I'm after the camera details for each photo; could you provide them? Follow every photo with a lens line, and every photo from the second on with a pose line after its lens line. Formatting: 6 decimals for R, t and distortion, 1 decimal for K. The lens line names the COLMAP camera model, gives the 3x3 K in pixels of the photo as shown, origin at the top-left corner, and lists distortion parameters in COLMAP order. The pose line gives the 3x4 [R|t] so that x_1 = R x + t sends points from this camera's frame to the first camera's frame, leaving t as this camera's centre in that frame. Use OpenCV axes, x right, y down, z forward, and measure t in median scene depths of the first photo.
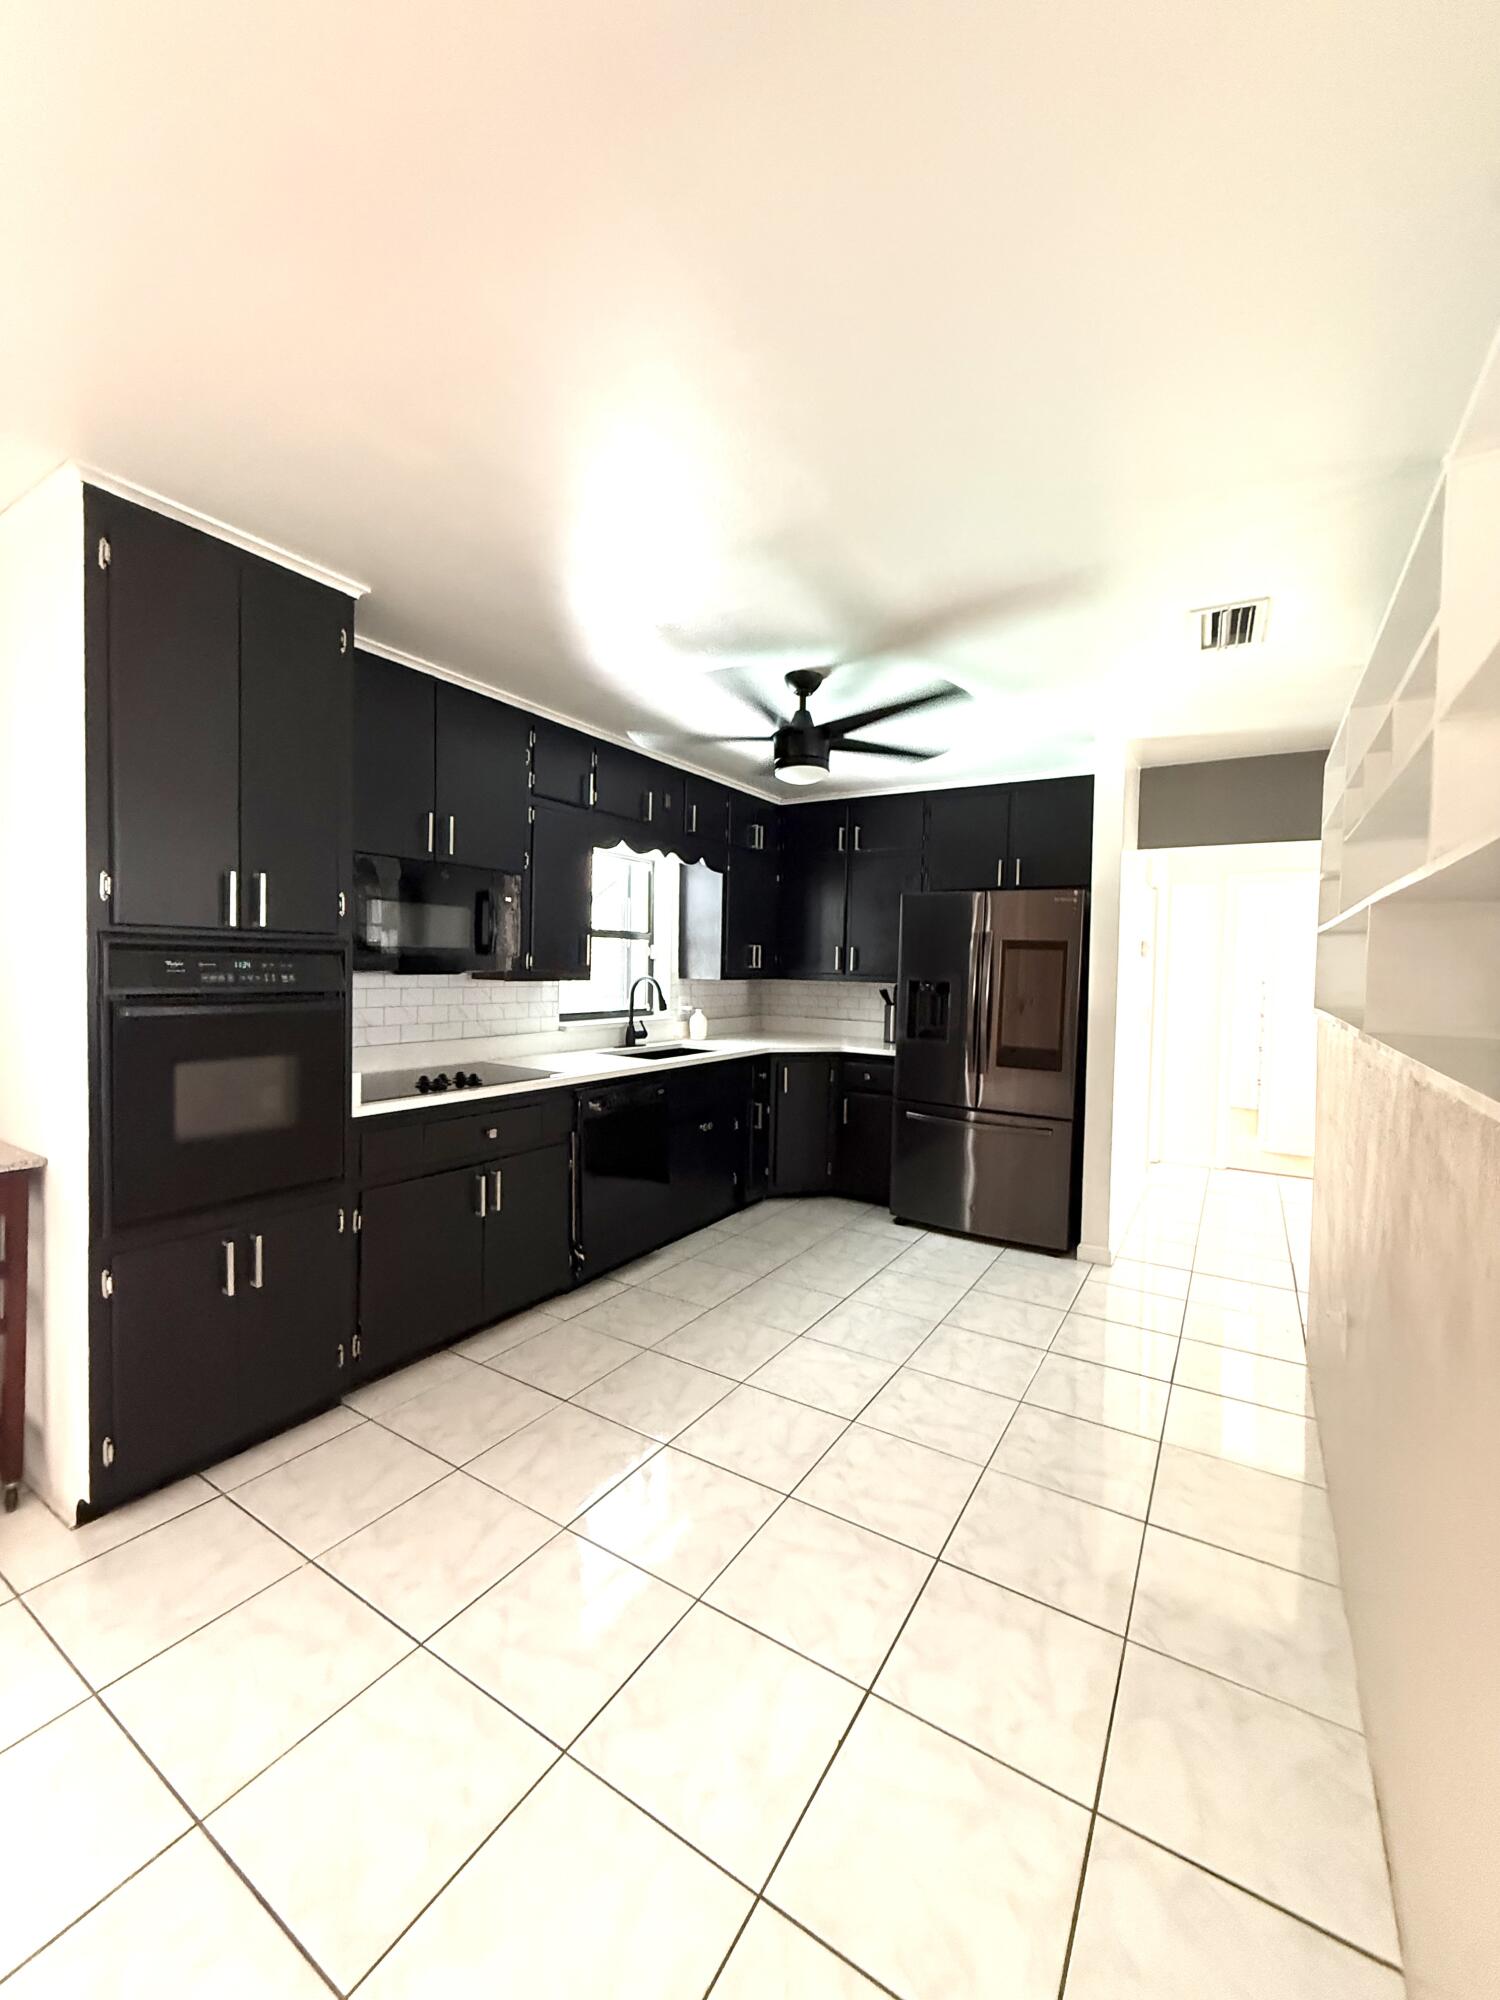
lens RADIAL K [[803.4, 0, 743.3], [0, 803.4, 1002.9], [0, 0, 1]] dist [0.002736, 0.000035]
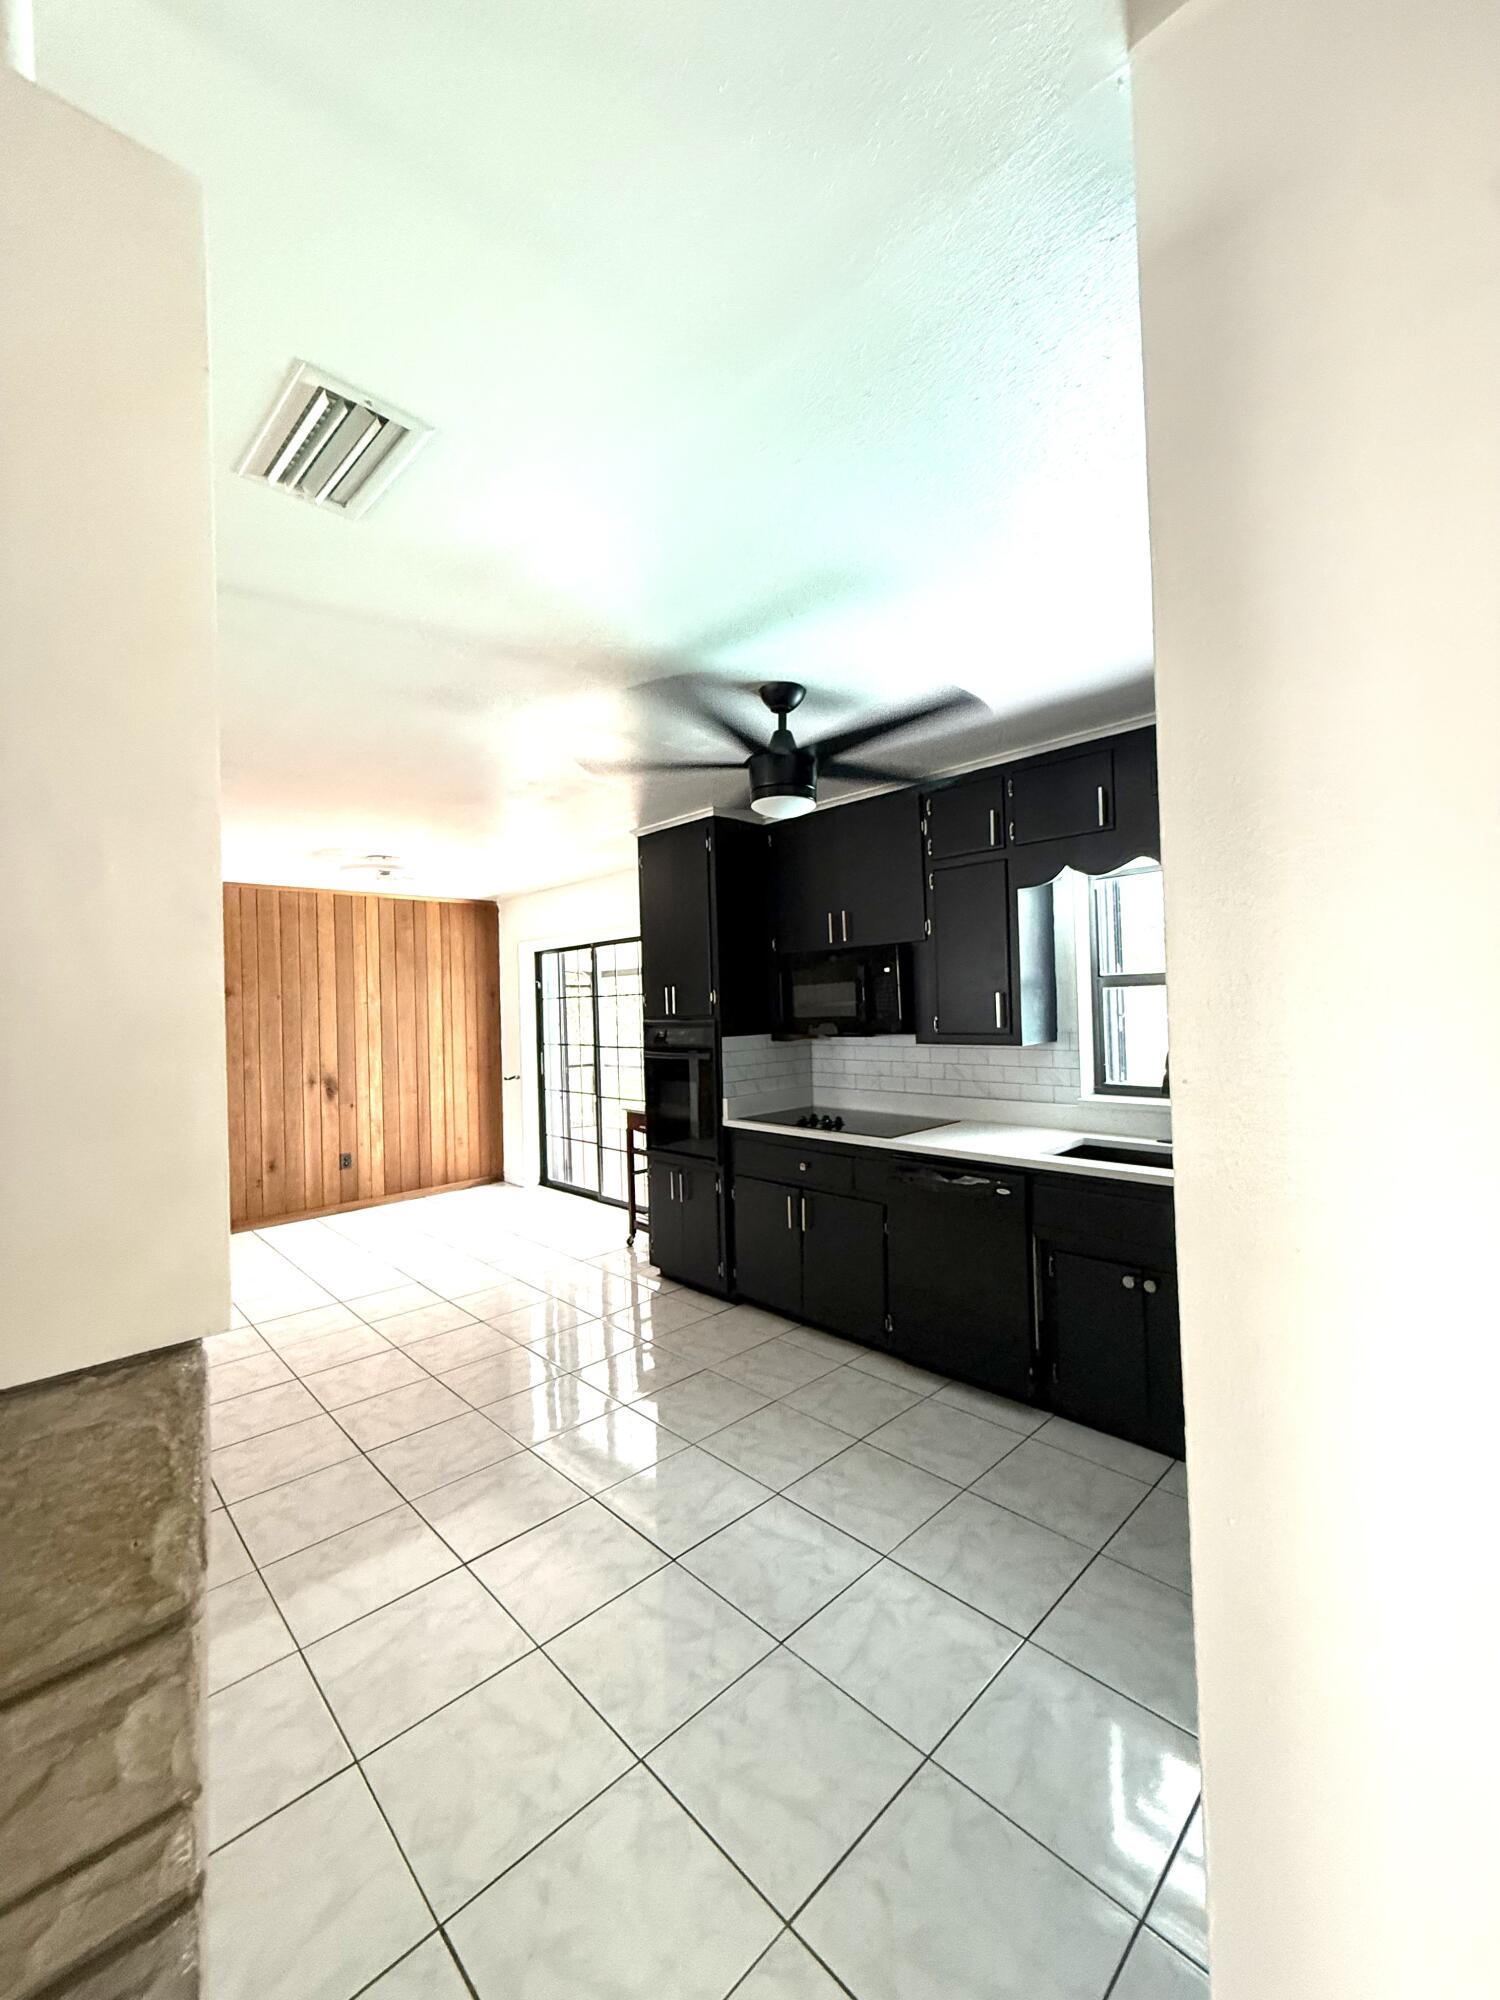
lens RADIAL K [[803.4, 0, 752.8], [0, 803.4, 996.9], [0, 0, 1]] dist [0.002736, 0.000035]
pose [[-0.242510, -0.022517, -0.969888, 0.808308], [-0.019672, 0.999639, -0.018289, -0.066522], [0.969949, 0.014644, -0.242866, 1.076450]]
